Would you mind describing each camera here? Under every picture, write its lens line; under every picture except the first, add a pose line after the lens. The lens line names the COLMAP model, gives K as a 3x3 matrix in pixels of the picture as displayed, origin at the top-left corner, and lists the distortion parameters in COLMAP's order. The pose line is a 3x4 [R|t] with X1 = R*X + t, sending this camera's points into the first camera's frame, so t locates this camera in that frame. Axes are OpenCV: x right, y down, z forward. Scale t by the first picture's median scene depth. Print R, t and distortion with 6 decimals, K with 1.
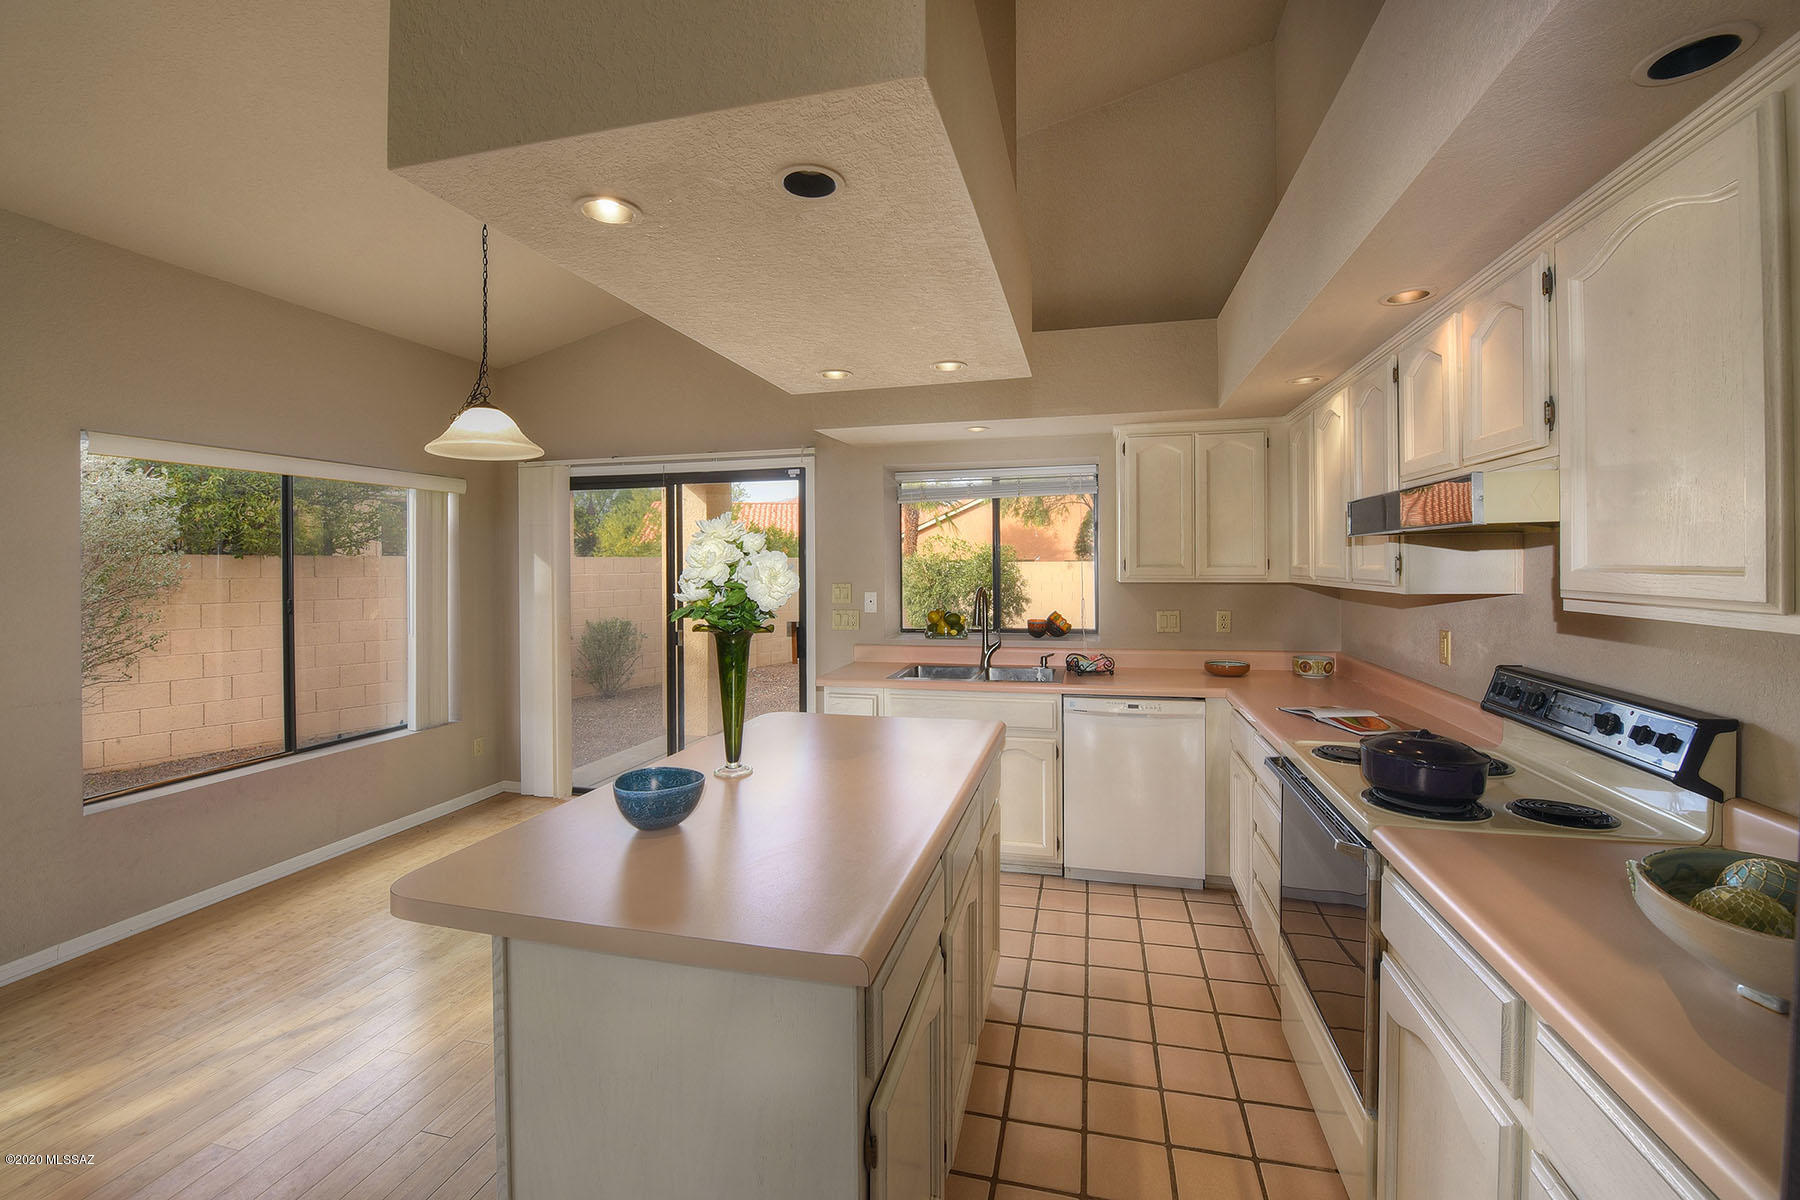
lens RADIAL K [[790.8, 0, 895.3], [0, 790.8, 566.5], [0, 0, 1]] dist [-0.001049, -0.000256]
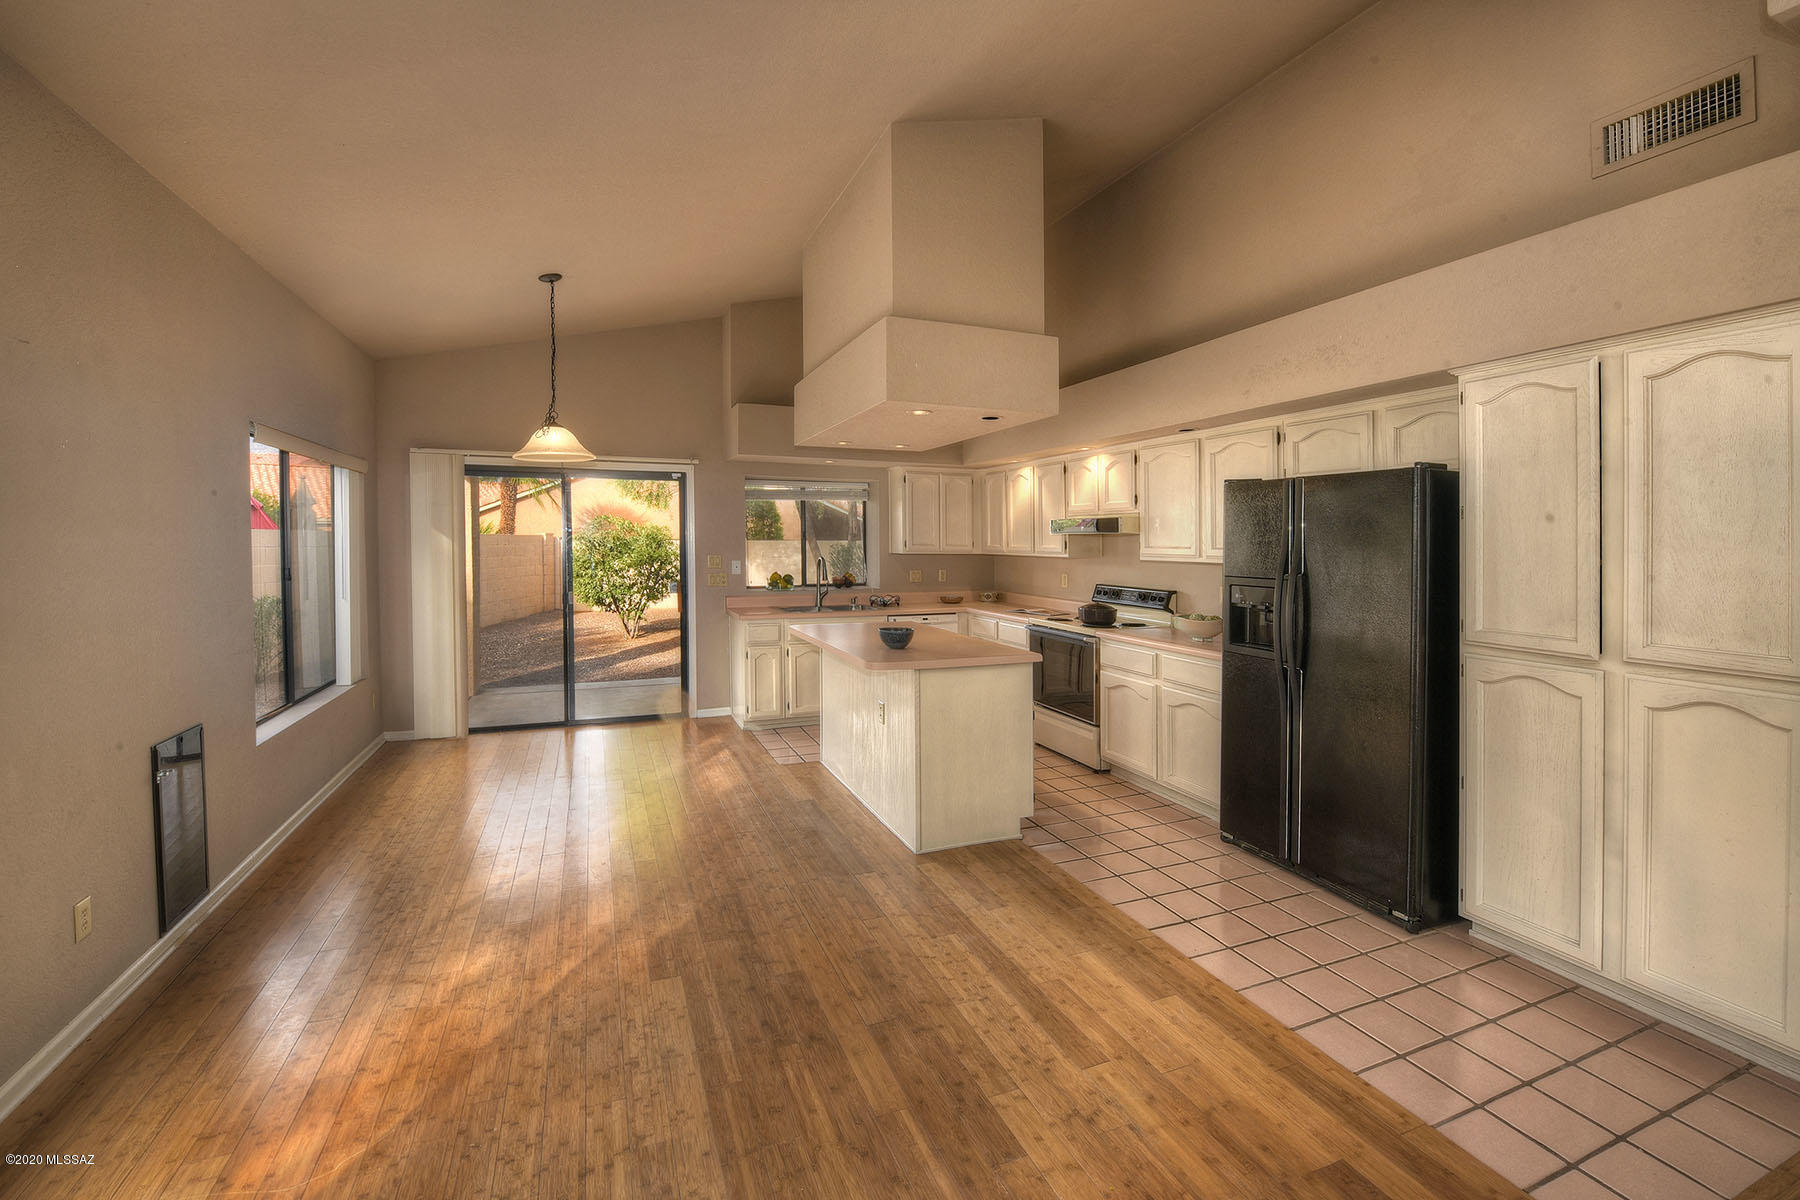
lens RADIAL K [[765.6, 0, 887.7], [0, 765.6, 558.4], [0, 0, 1]] dist [-0.022914, -0.000452]
pose [[0.812597, -0.001657, 0.582824, -0.735953], [-0.009853, 0.999814, 0.016579, 0.001282], [-0.582743, -0.019214, 0.812429, -0.382794]]
